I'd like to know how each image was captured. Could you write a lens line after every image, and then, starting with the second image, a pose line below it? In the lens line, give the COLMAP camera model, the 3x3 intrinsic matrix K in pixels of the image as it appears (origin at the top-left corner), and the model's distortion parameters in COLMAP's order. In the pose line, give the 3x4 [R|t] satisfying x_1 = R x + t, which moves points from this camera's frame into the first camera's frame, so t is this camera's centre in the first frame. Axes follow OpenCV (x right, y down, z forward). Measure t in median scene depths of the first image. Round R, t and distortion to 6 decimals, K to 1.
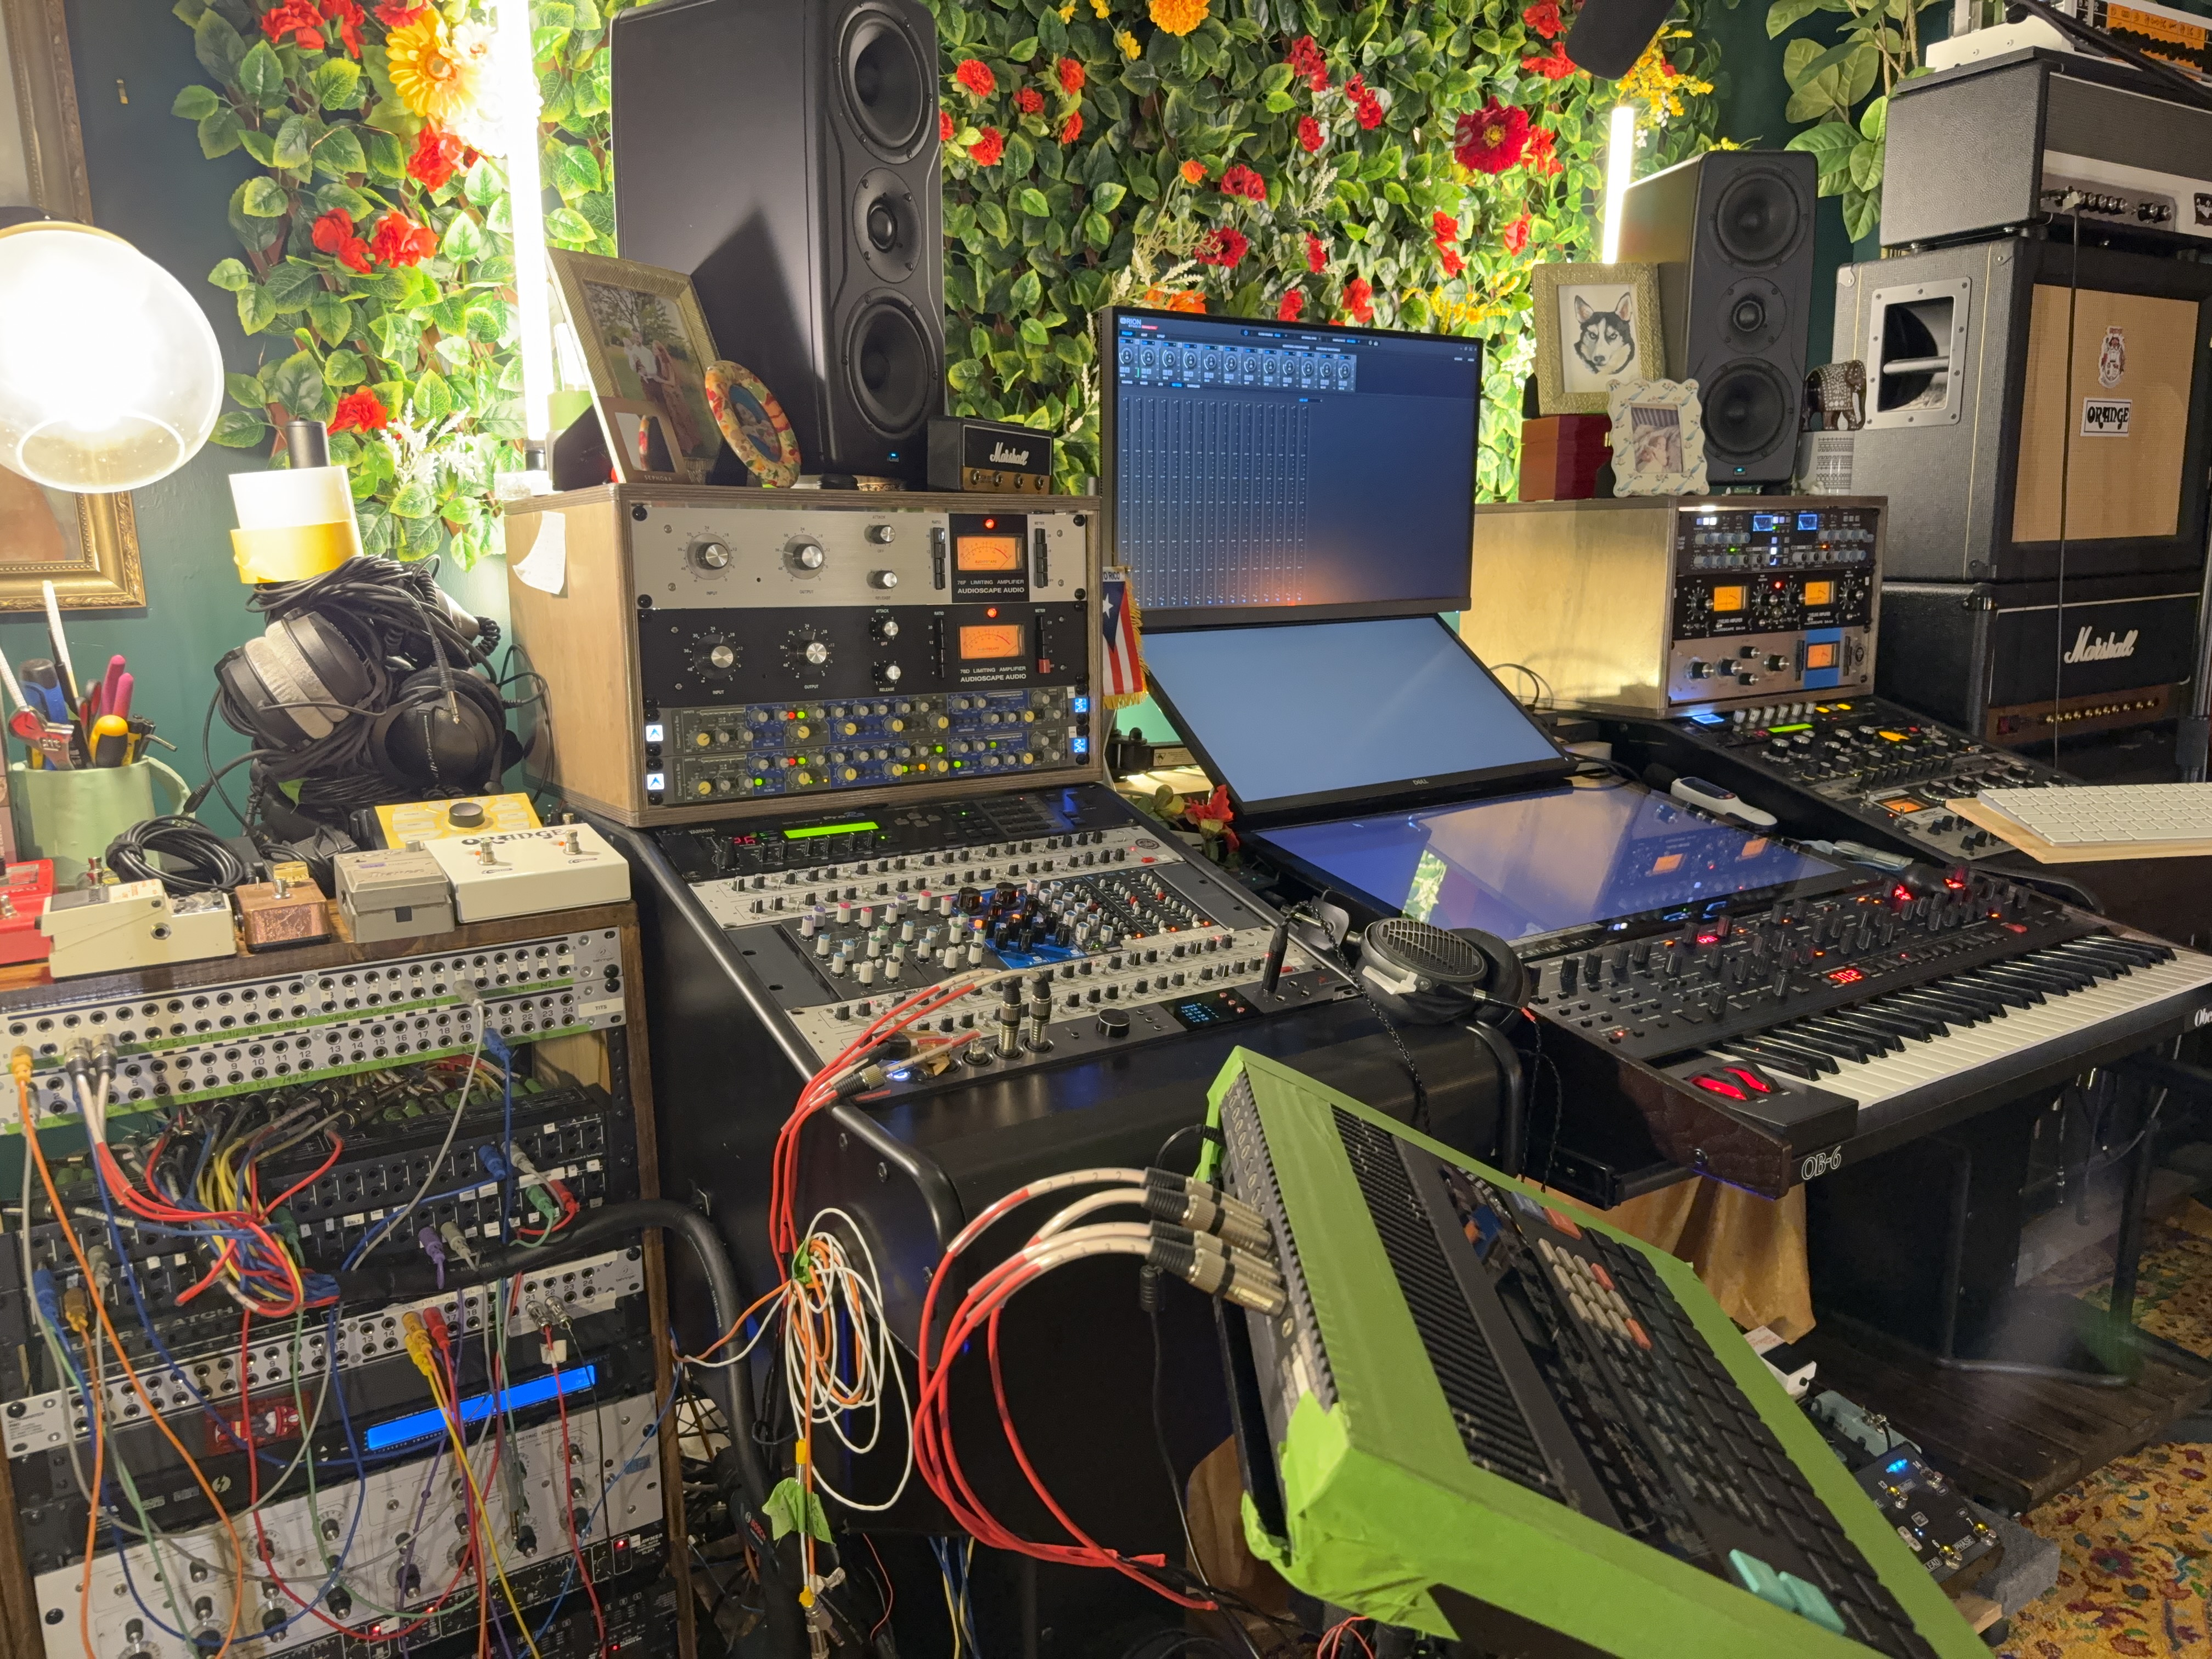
lens RADIAL K [[1550.1, 0, 1108.0], [0, 1550.1, 841.8], [0, 0, 1]] dist [0.132080, -0.231690]
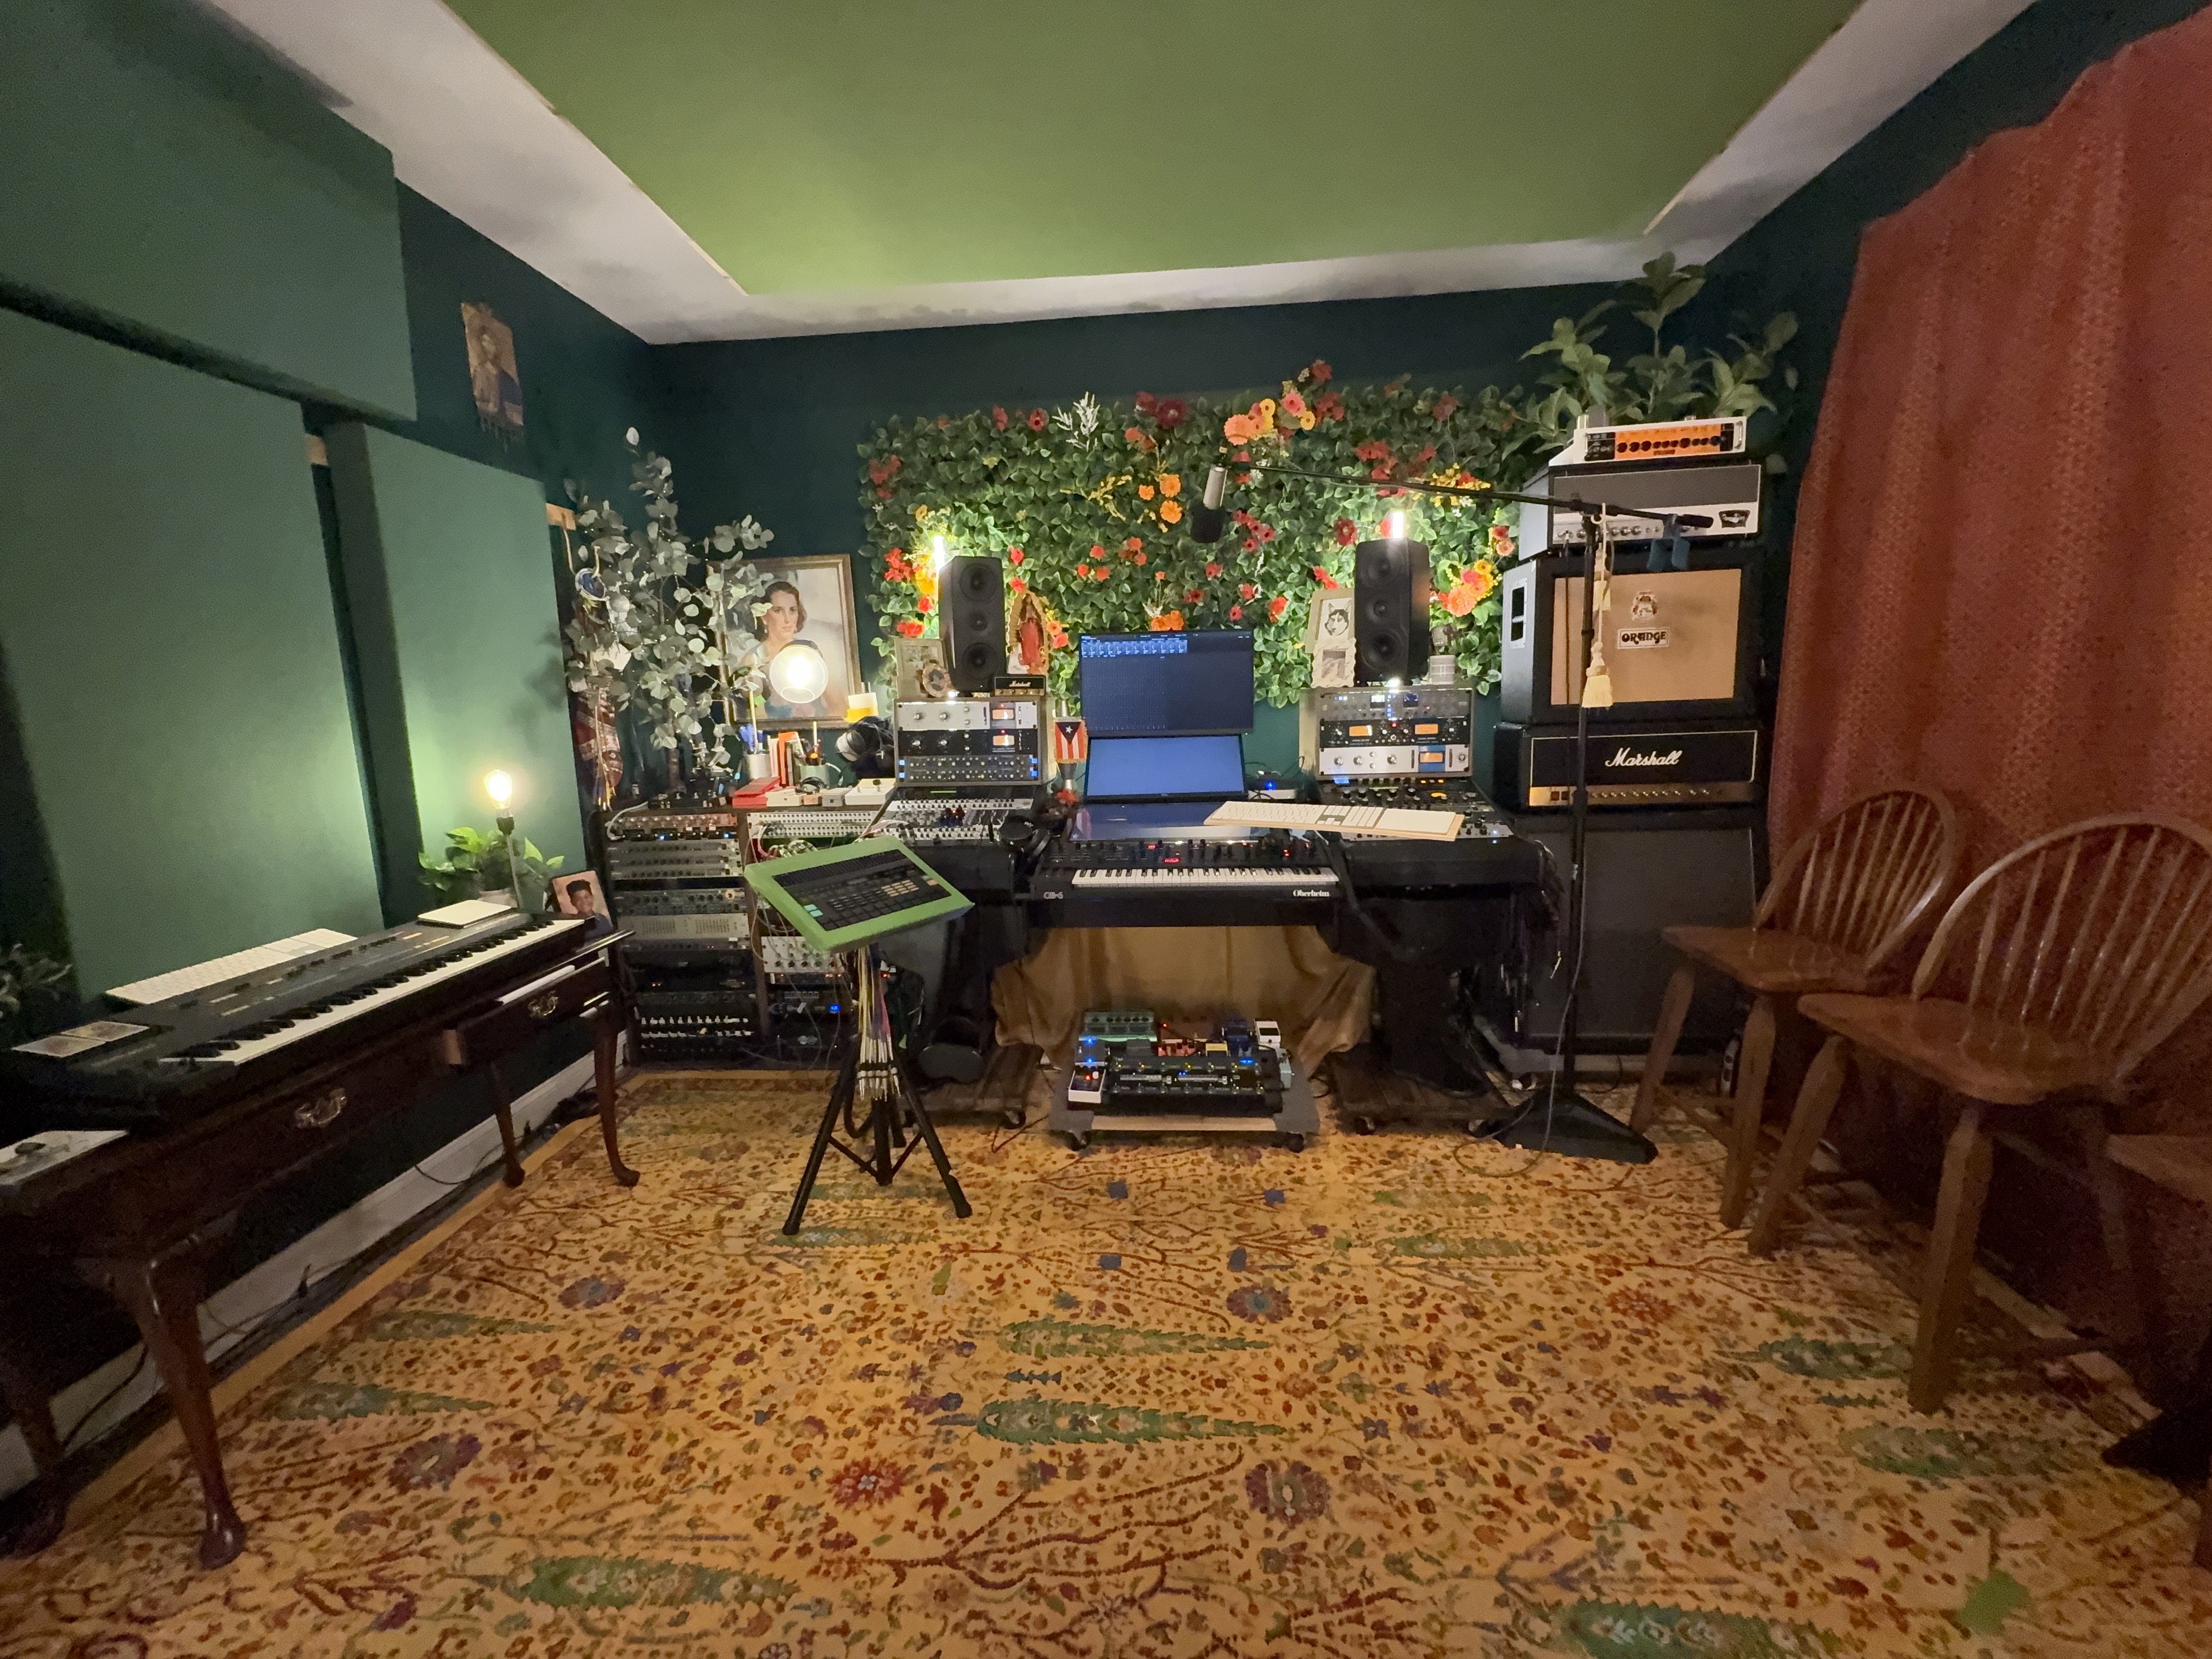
lens RADIAL K [[881.2, 0, 1107.1], [0, 881.2, 829.4], [0, 0, 1]] dist [0.000516, -0.000235]
pose [[0.790176, 0.082381, -0.607319, 1.158246], [-0.098865, 0.995081, 0.006349, 0.024501], [0.604854, 0.055026, 0.794433, -0.322688]]
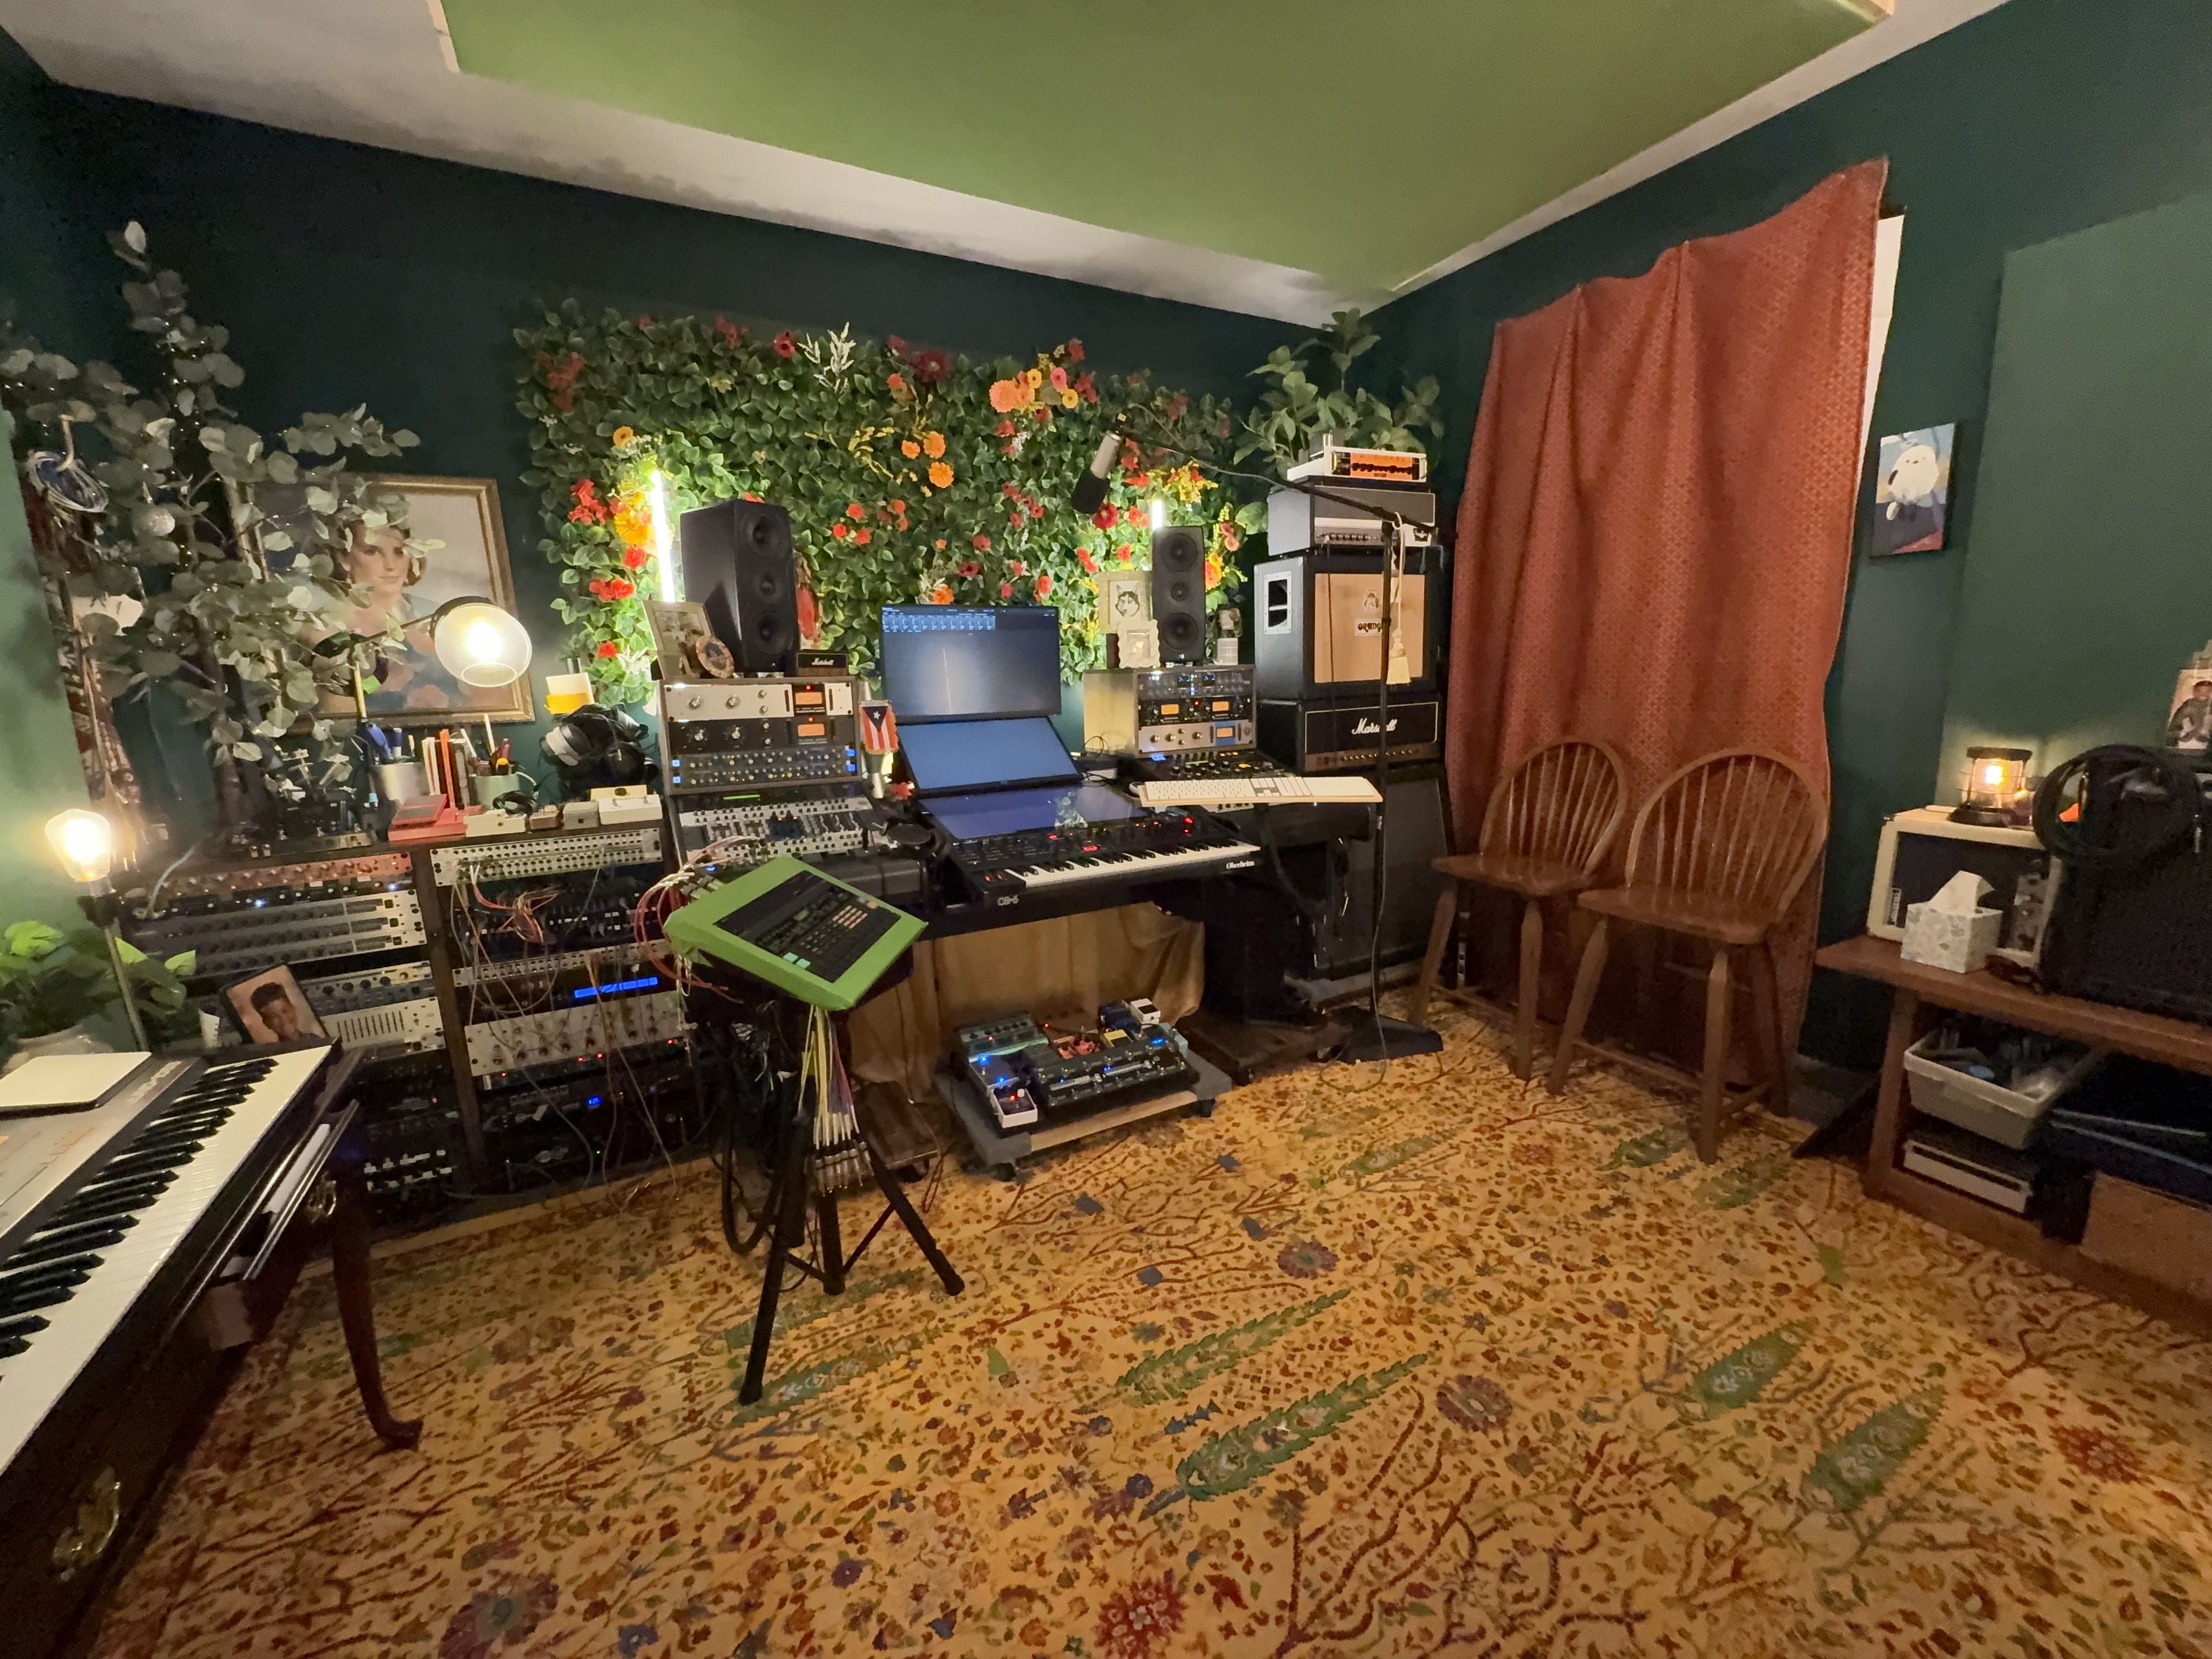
lens RADIAL K [[882.4, 0, 1106.8], [0, 882.4, 829.3], [0, 0, 1]] dist [0.000629, -0.000242]
pose [[0.995845, 0.001466, -0.091053, 0.541255], [-0.002170, 0.999969, -0.007634, 0.053454], [0.091039, 0.007800, 0.995817, -0.466031]]
